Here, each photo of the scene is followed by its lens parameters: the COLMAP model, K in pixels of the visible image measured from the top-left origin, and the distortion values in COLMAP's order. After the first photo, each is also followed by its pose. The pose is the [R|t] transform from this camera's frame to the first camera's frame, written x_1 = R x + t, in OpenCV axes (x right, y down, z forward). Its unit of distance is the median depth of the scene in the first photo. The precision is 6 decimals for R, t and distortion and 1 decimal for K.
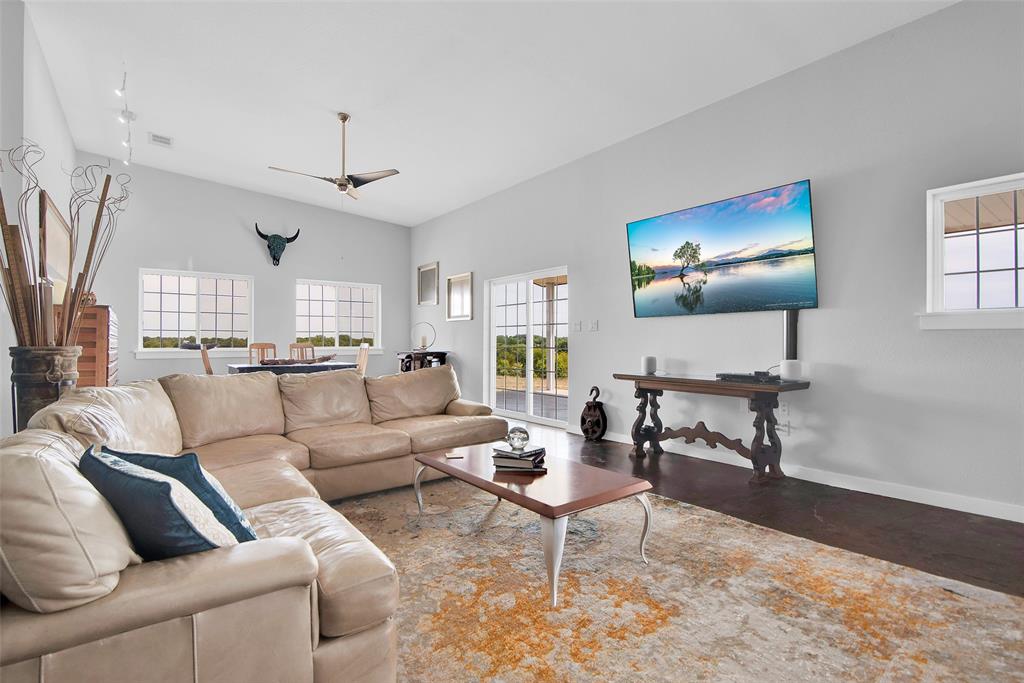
lens RADIAL K [[482.0, 0, 500.6], [0, 482.0, 337.4], [0, 0, 1]] dist [-0.014791, 0.000018]
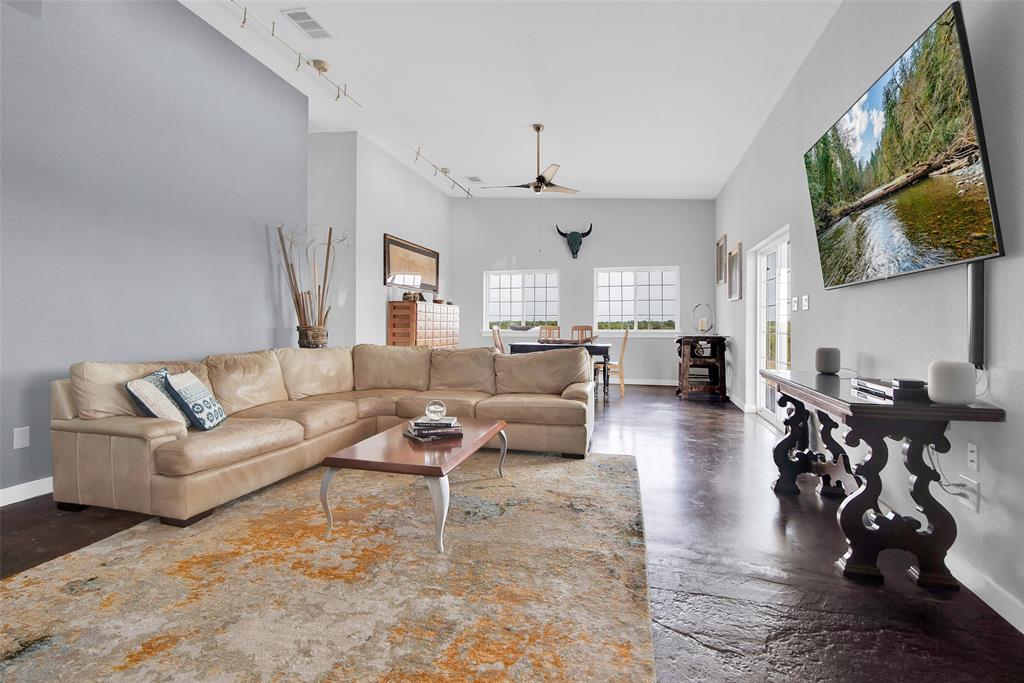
lens RADIAL K [[484.8, 0, 503.8], [0, 484.8, 320.2], [0, 0, 1]] dist [-0.016855, 0.000020]
pose [[0.614702, -0.004427, -0.788747, 0.529610], [0.003035, 0.999990, -0.003247, 0.002888], [0.788754, -0.000398, 0.614709, 0.231140]]
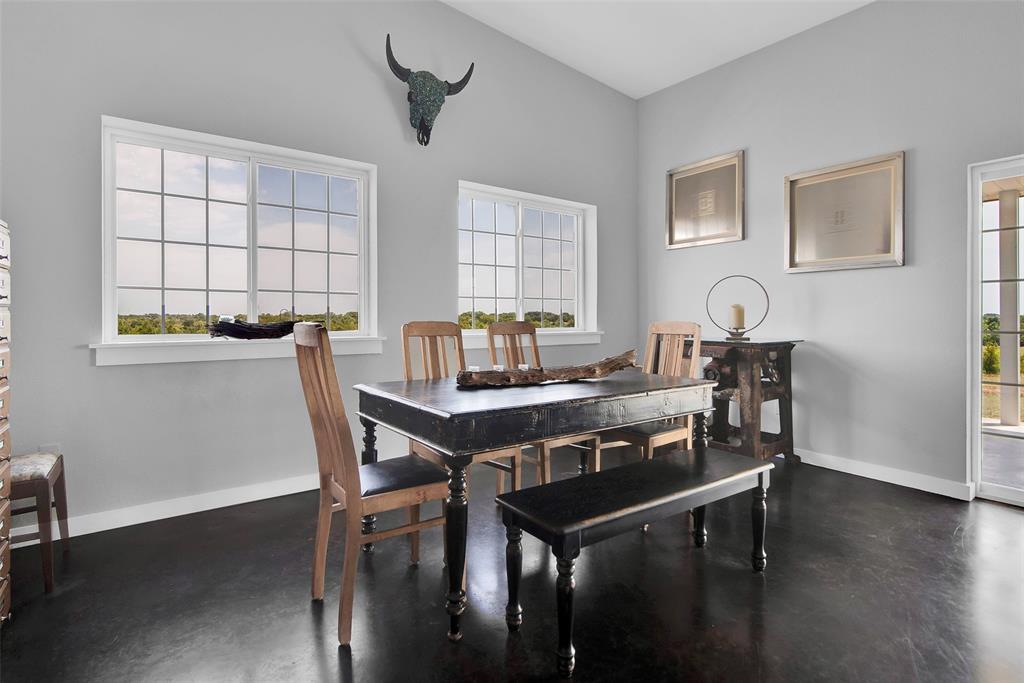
lens RADIAL K [[534.0, 0, 524.5], [0, 534.0, 324.5], [0, 0, 1]] dist [-0.001708, -0.000294]
pose [[0.999971, -0.001517, -0.007467, -0.572163], [0.001613, 0.999916, 0.012841, 0.012171], [0.007447, -0.012852, 0.999890, 0.786955]]
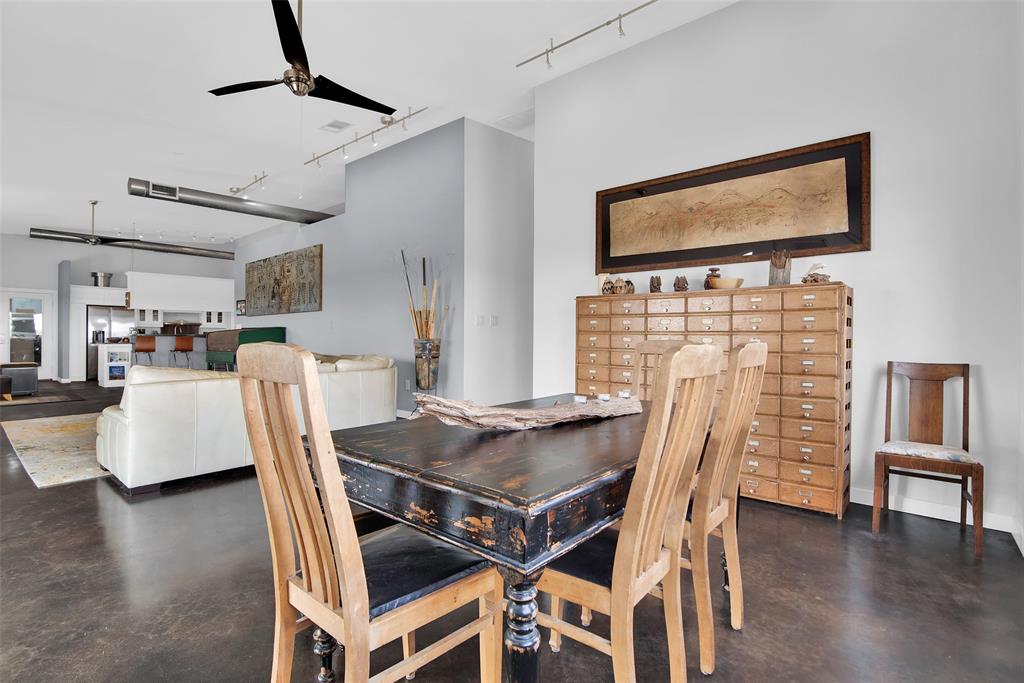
lens RADIAL K [[482.0, 0, 500.6], [0, 482.0, 337.4], [0, 0, 1]] dist [-0.014791, 0.000018]
pose [[-0.979449, -0.002994, -0.201668, -0.453151], [-0.002410, 0.999992, -0.003142, 0.012505], [0.201675, -0.002591, -0.979449, 1.655913]]
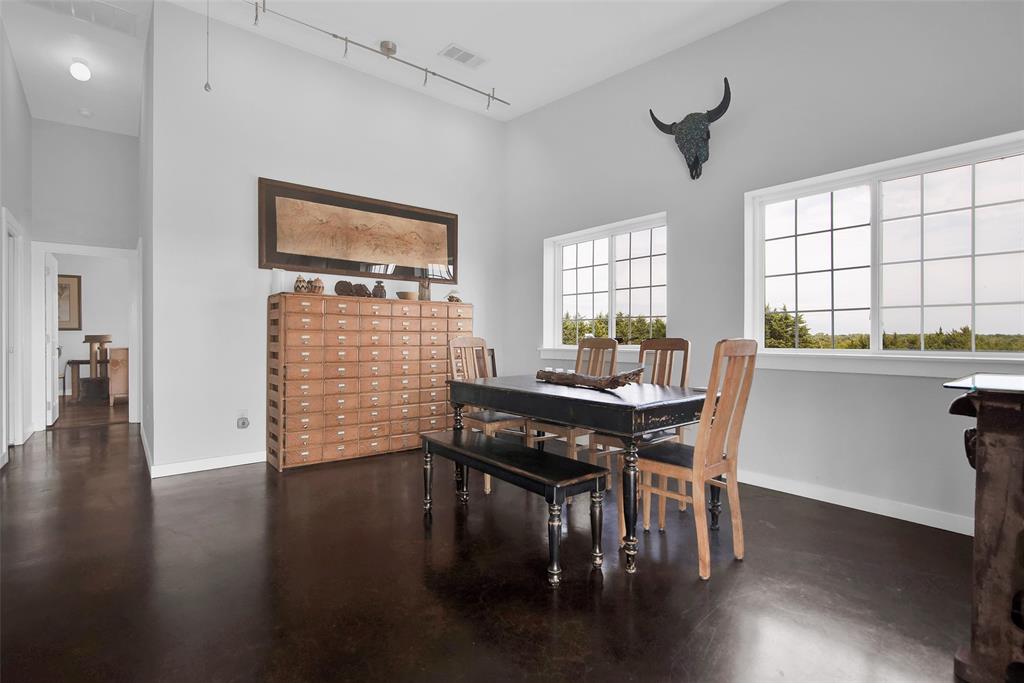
lens RADIAL K [[473.7, 0, 512.0], [0, 473.7, 341.5], [0, 0, 1]] dist [-0.002127, 0.000060]
pose [[0.035280, 0.007454, -0.999350, 0.008648], [0.007083, 0.999945, 0.007709, 0.015375], [0.999352, -0.007350, 0.035226, 1.224035]]
